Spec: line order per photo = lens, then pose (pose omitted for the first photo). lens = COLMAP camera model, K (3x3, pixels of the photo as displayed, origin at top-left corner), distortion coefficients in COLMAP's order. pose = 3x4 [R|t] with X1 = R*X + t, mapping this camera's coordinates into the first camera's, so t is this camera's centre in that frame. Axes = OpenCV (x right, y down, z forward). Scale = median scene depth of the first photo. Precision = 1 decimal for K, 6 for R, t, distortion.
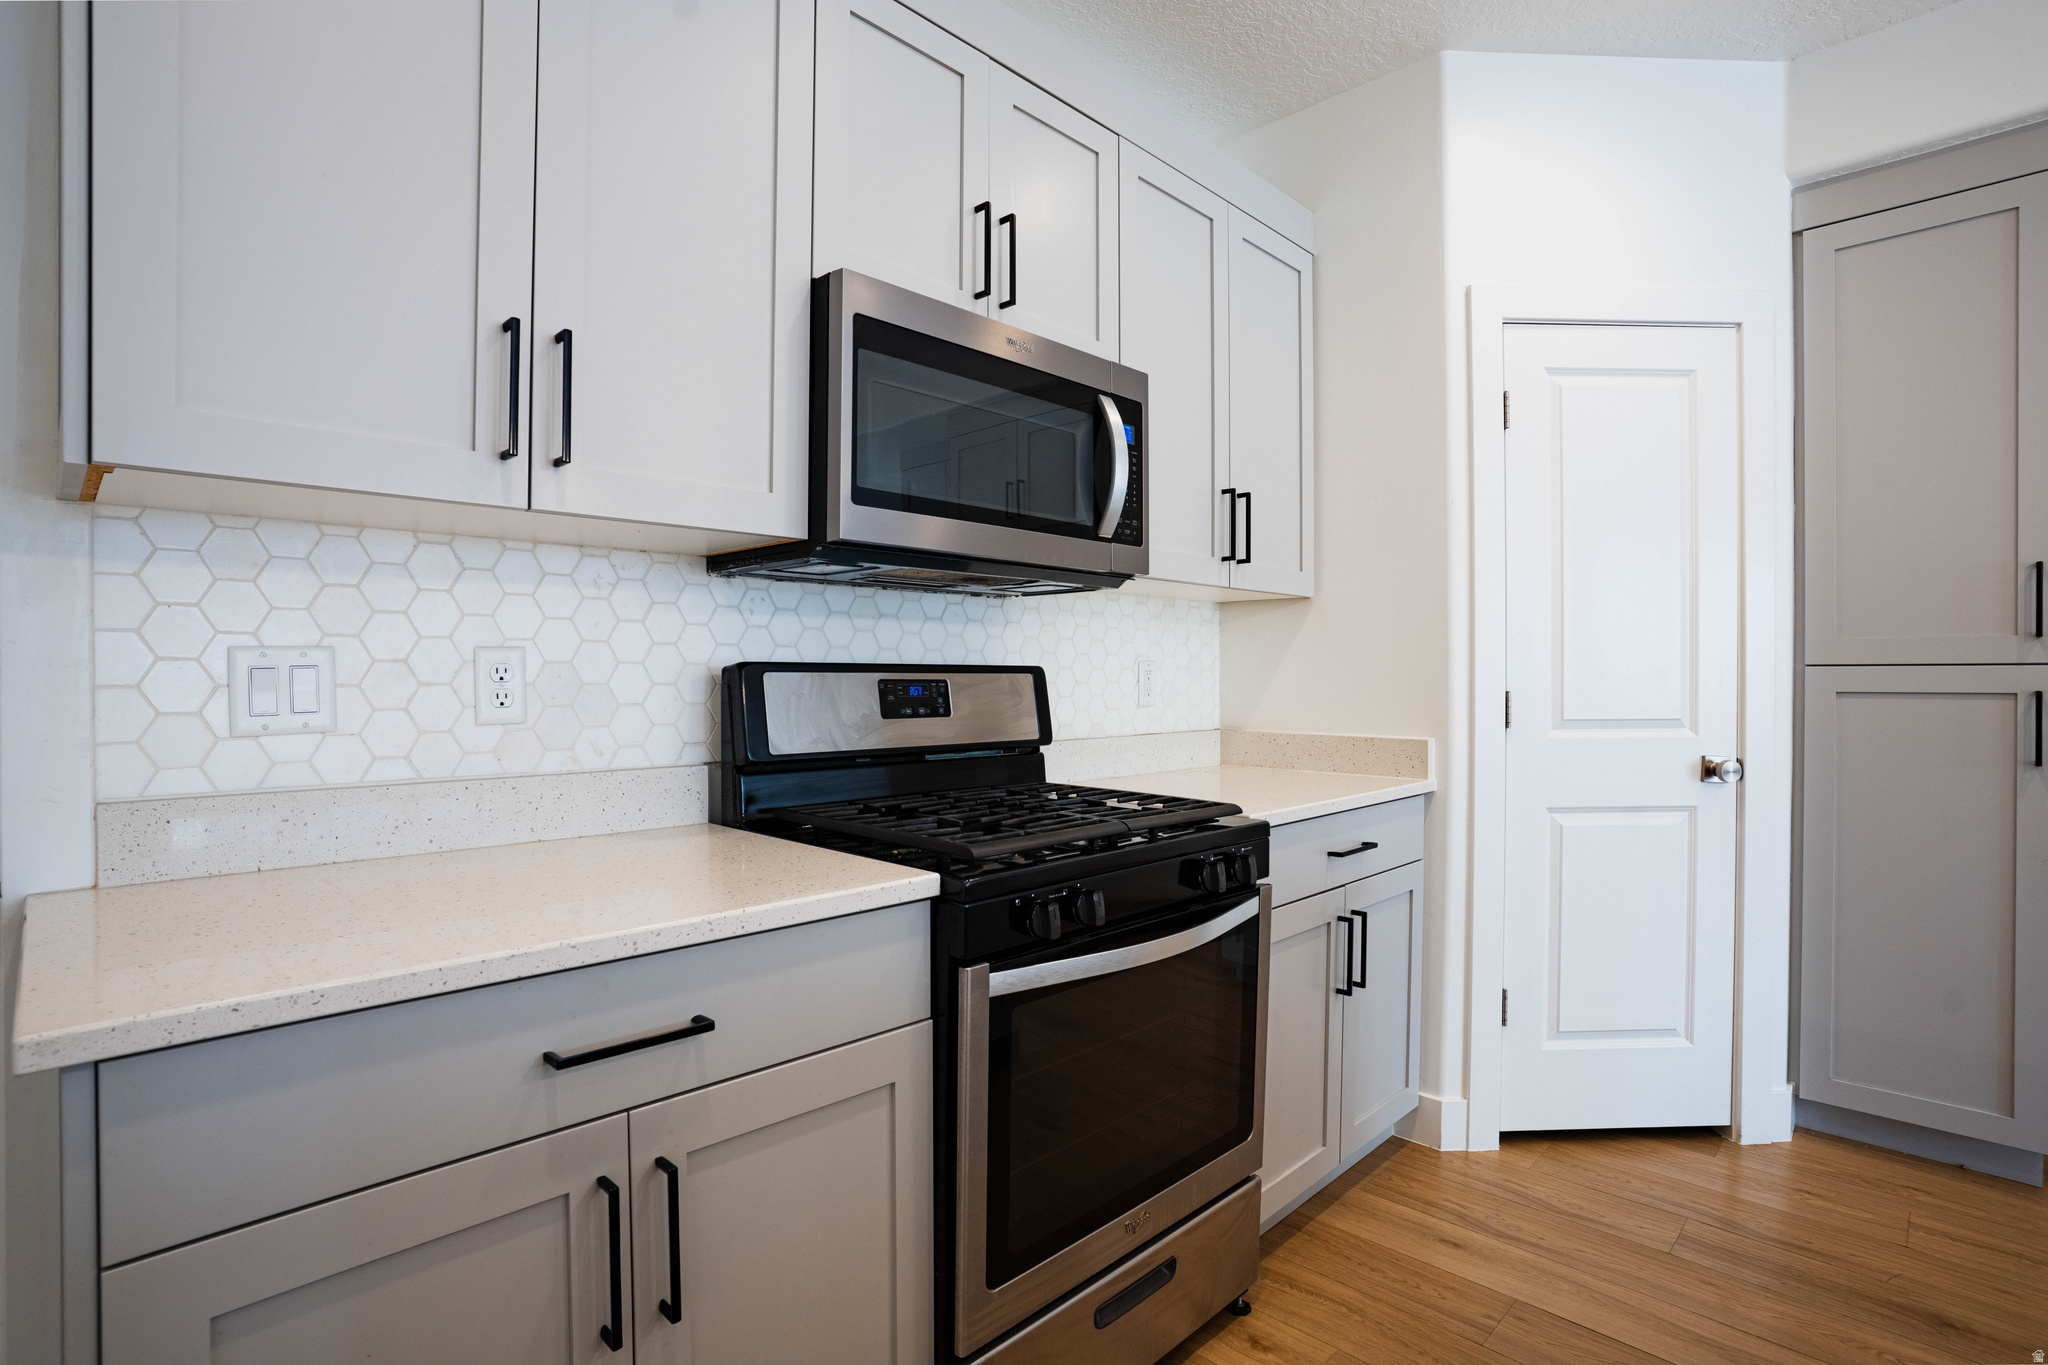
lens RADIAL K [[1001.5, 0, 1017.4], [0, 1001.5, 683.0], [0, 0, 1]] dist [-0.076569, 0.035875]
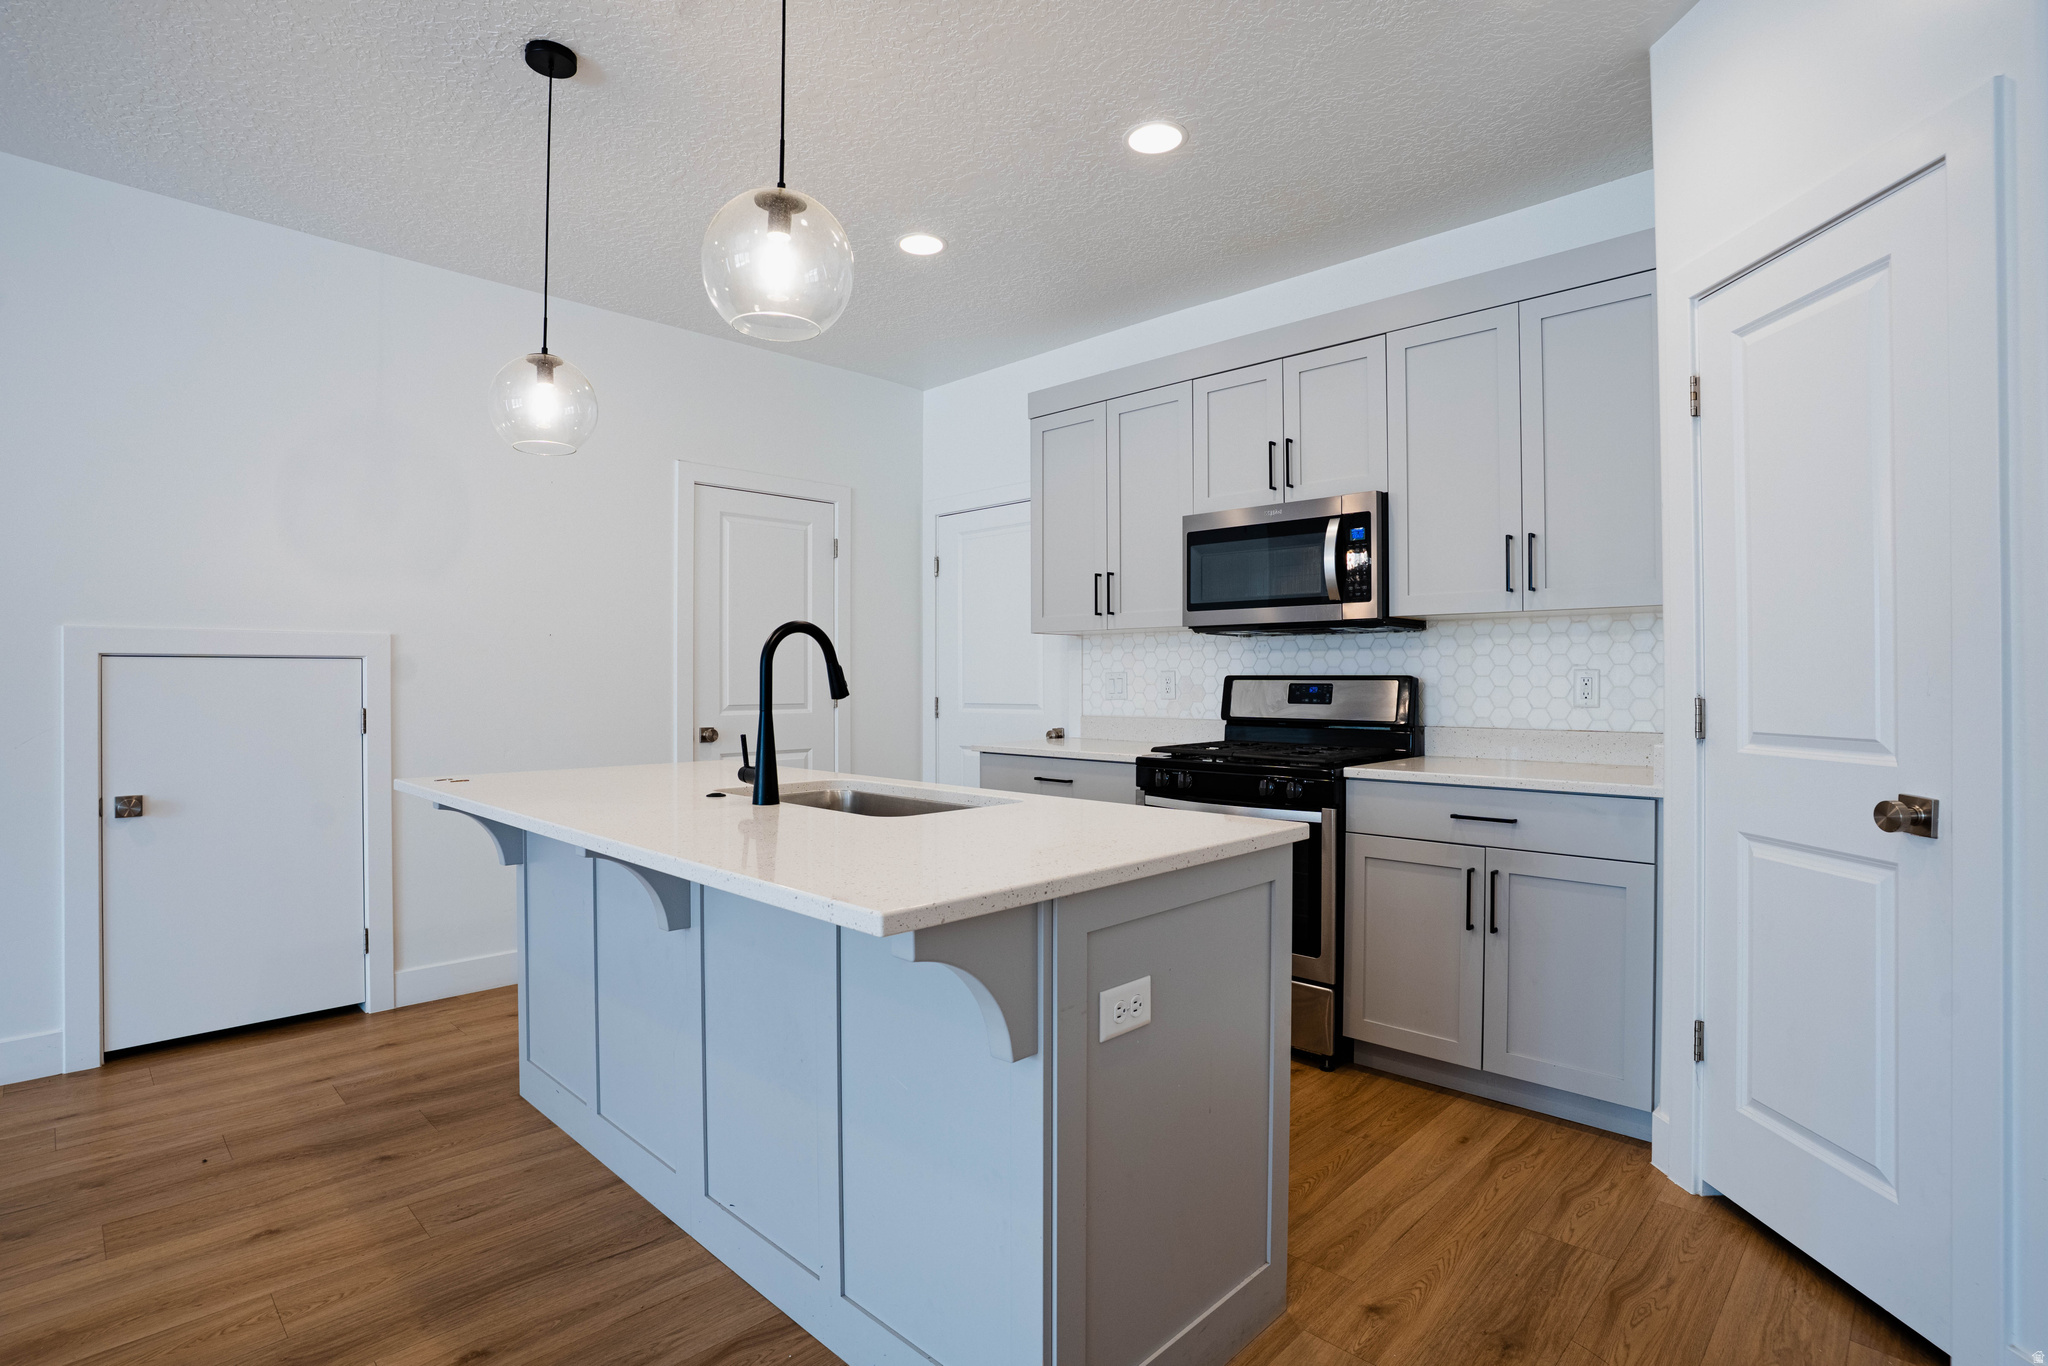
lens RADIAL K [[1001.5, 0, 1017.4], [0, 1001.5, 683.5], [0, 0, 1]] dist [-0.076569, 0.035875]
pose [[0.002691, 0.001274, -0.999996, 1.826921], [-0.008335, 0.999964, 0.001251, -0.001548], [0.999962, 0.008331, 0.002701, 0.459315]]
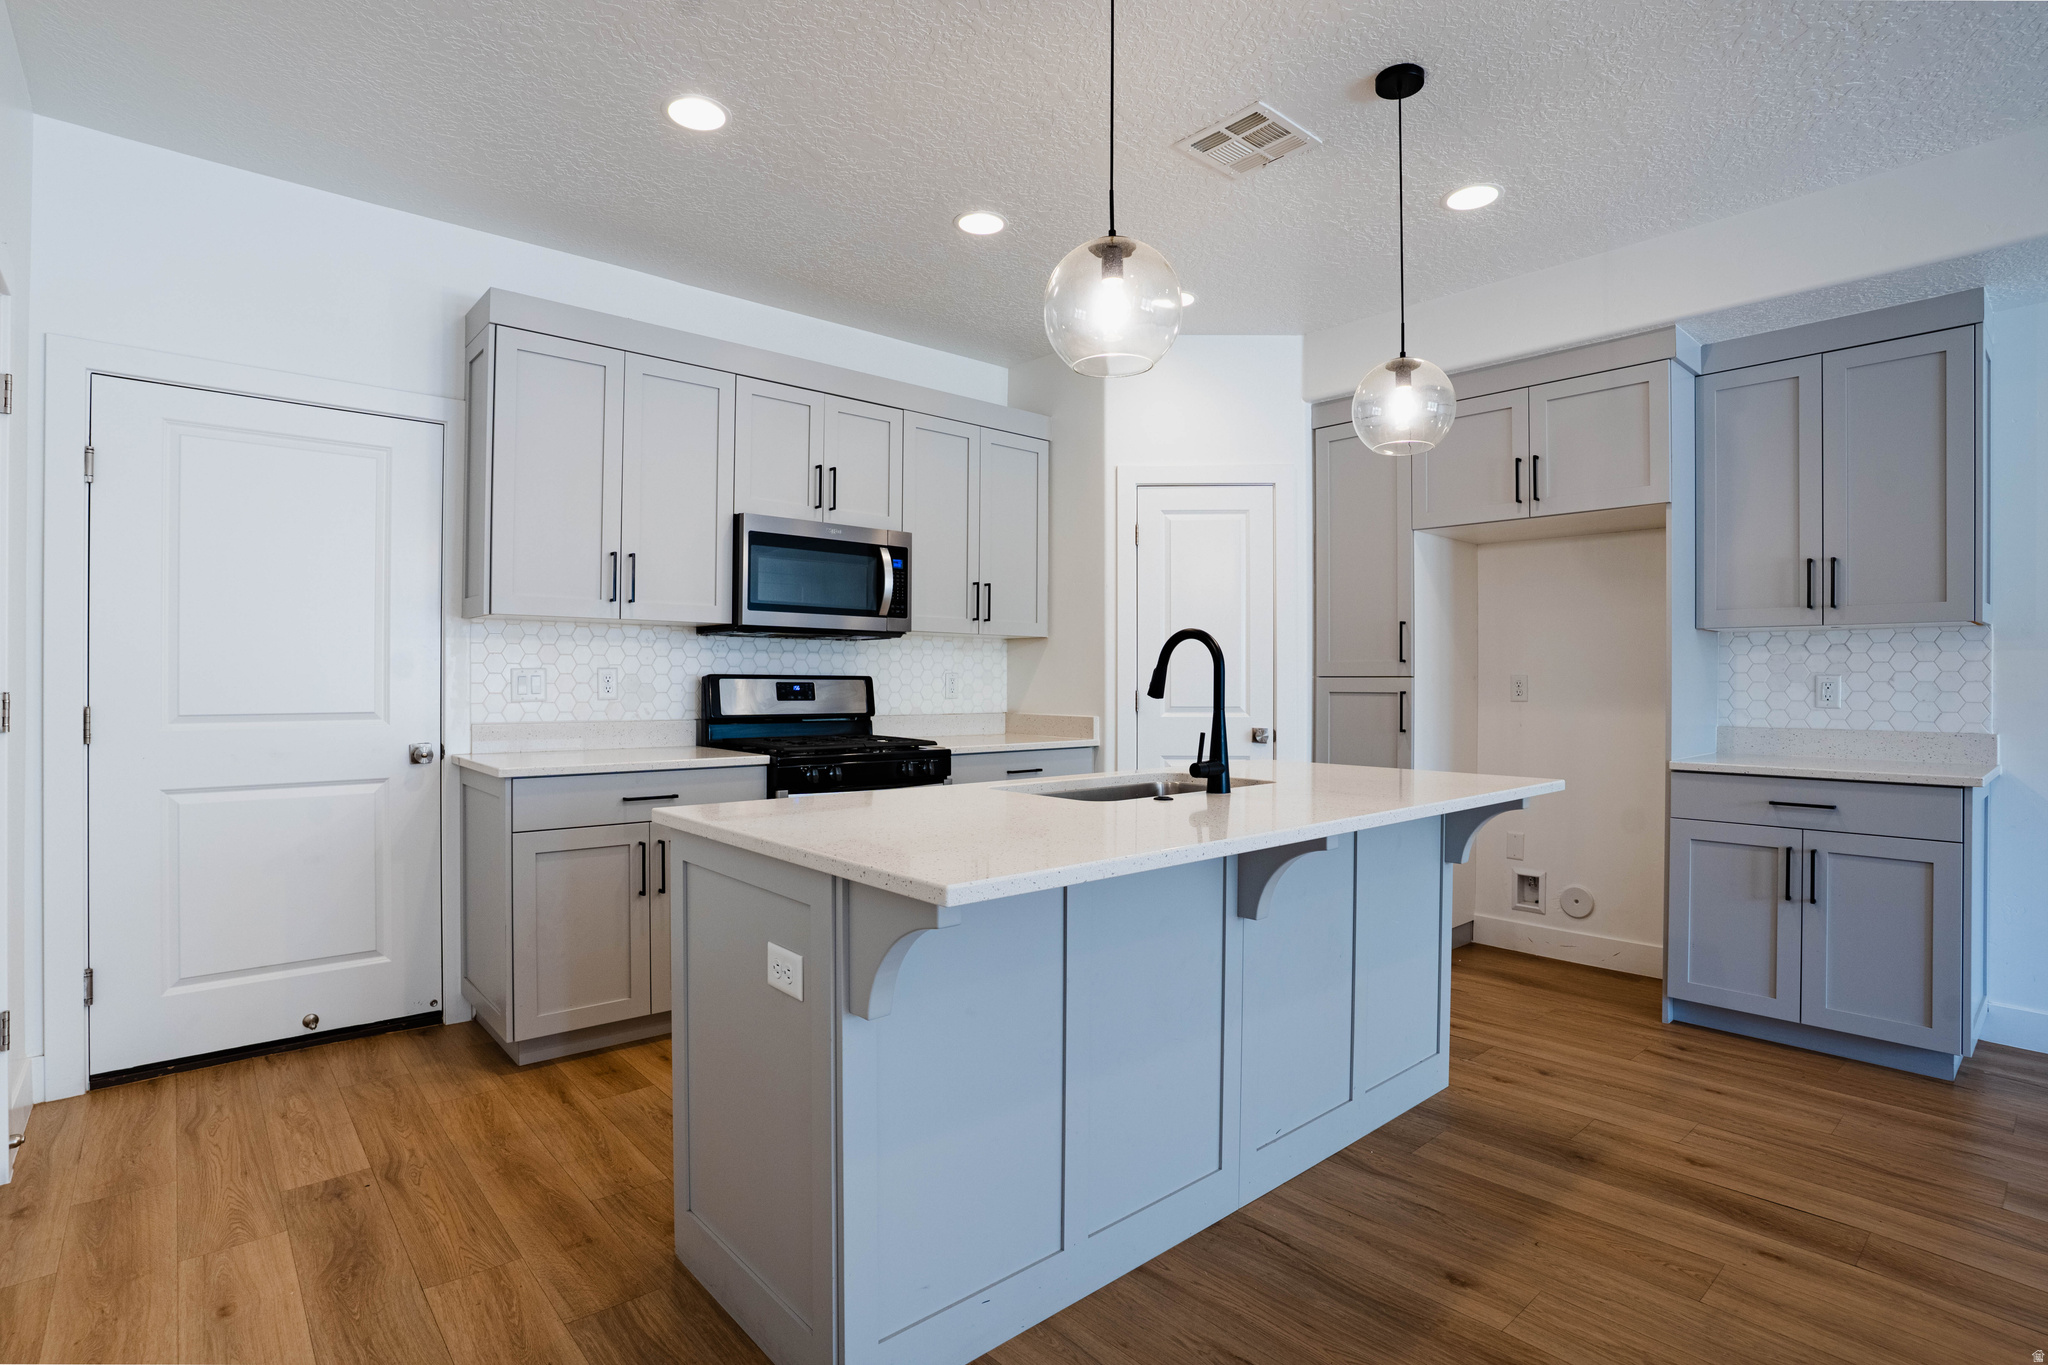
lens RADIAL K [[1001.5, 0, 1017.4], [0, 1001.5, 683.0], [0, 0, 1]] dist [-0.076569, 0.035875]
pose [[0.997388, 0.003288, -0.072150, 0.532872], [-0.003818, 0.999967, -0.007211, 0.011564], [0.072124, 0.007467, 0.997368, -1.101209]]
